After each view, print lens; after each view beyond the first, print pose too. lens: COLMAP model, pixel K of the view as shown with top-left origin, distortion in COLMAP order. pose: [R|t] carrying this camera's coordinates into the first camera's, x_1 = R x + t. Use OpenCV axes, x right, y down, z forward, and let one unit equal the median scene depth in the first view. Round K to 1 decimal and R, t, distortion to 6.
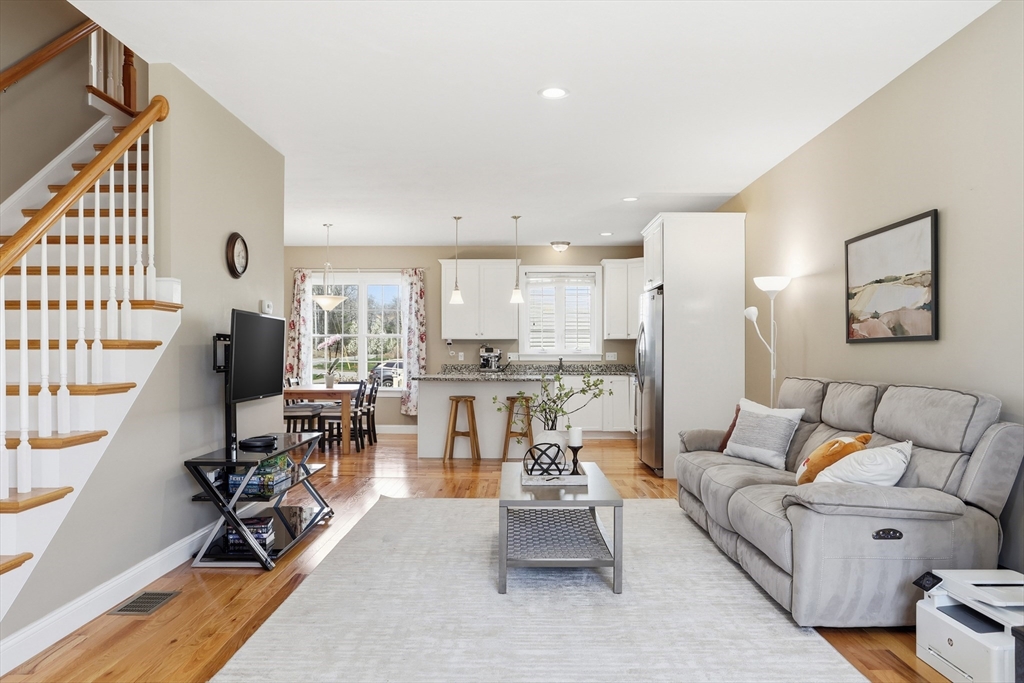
lens RADIAL K [[681.6, 0, 511.7], [0, 681.6, 357.7], [0, 0, 1]] dist [-0.084795, 0.105391]
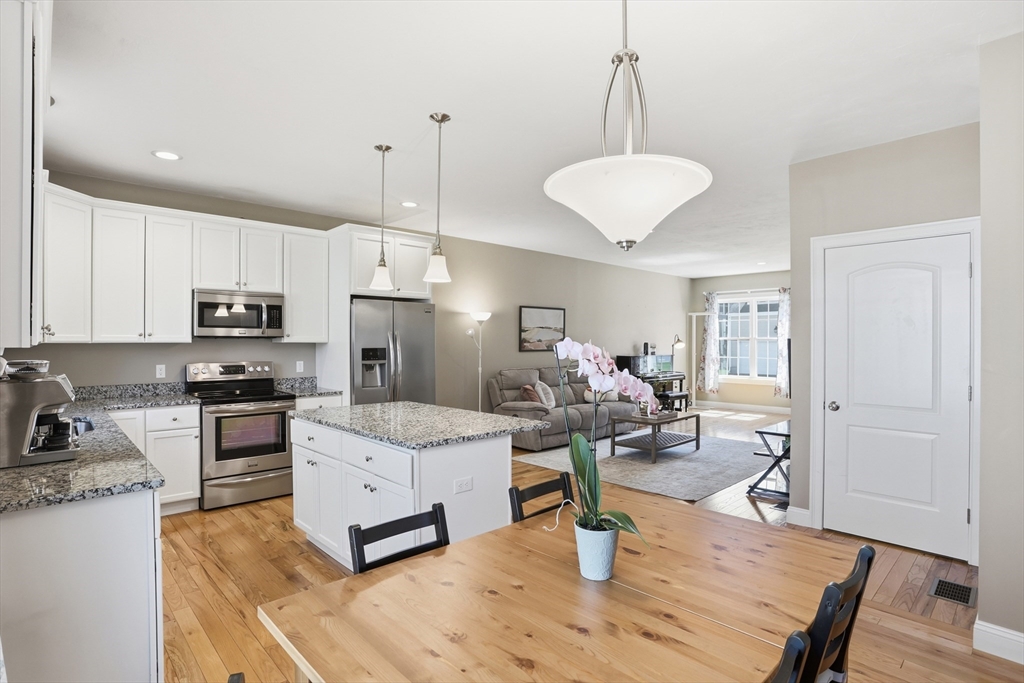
lens RADIAL K [[515.9, 0, 517.7], [0, 515.9, 342.3], [0, 0, 1]] dist [-0.052585, 0.001403]
pose [[-0.700083, -0.003694, 0.714052, -0.402325], [0.002263, 0.999970, 0.007392, -0.036589], [-0.714058, 0.006791, -0.700054, 1.235018]]
